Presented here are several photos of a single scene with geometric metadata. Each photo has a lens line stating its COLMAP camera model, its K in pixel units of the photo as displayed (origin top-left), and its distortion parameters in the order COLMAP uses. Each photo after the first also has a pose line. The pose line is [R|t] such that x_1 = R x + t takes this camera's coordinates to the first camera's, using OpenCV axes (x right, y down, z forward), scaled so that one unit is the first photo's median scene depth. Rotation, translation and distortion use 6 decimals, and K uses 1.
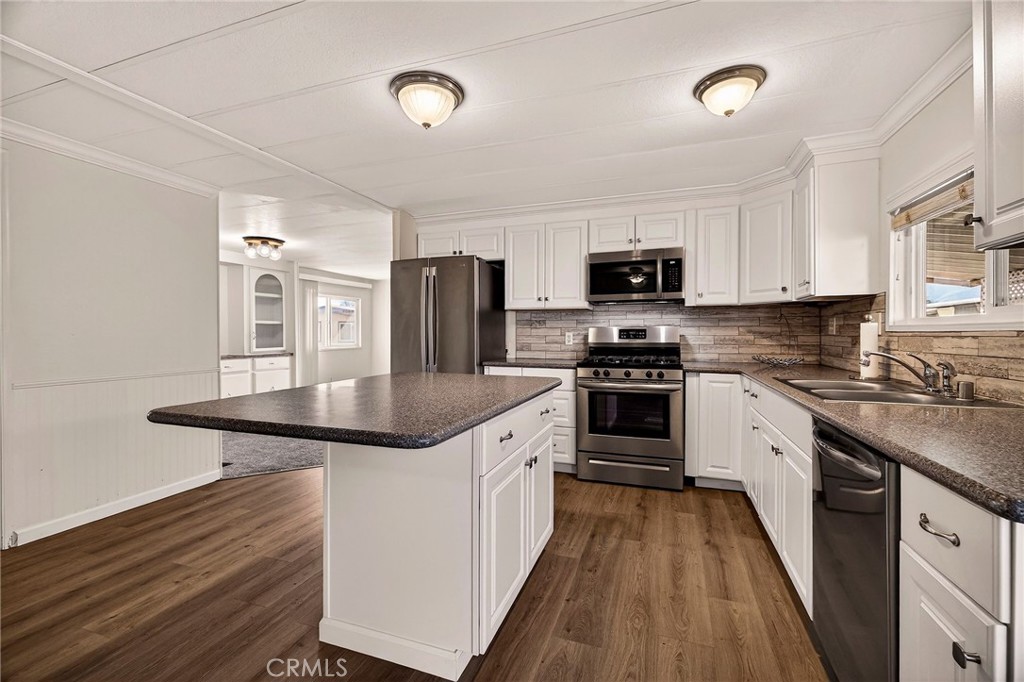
lens RADIAL K [[430.9, 0, 511.0], [0, 430.9, 339.2], [0, 0, 1]] dist [0.002249, -0.000622]
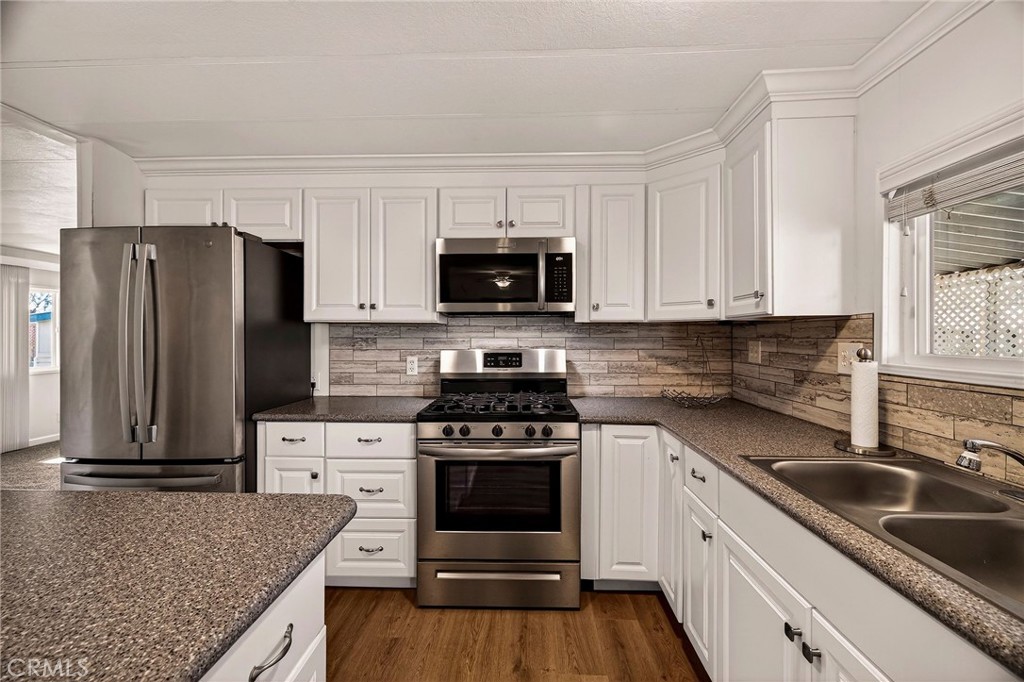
lens RADIAL K [[430.9, 0, 512.7], [0, 430.9, 339.2], [0, 0, 1]] dist [0.002249, -0.000622]
pose [[0.951601, -0.002095, 0.307328, 0.095677], [0.003295, 0.999989, -0.003384, -0.049171], [-0.307317, 0.004233, 0.951598, 0.381061]]
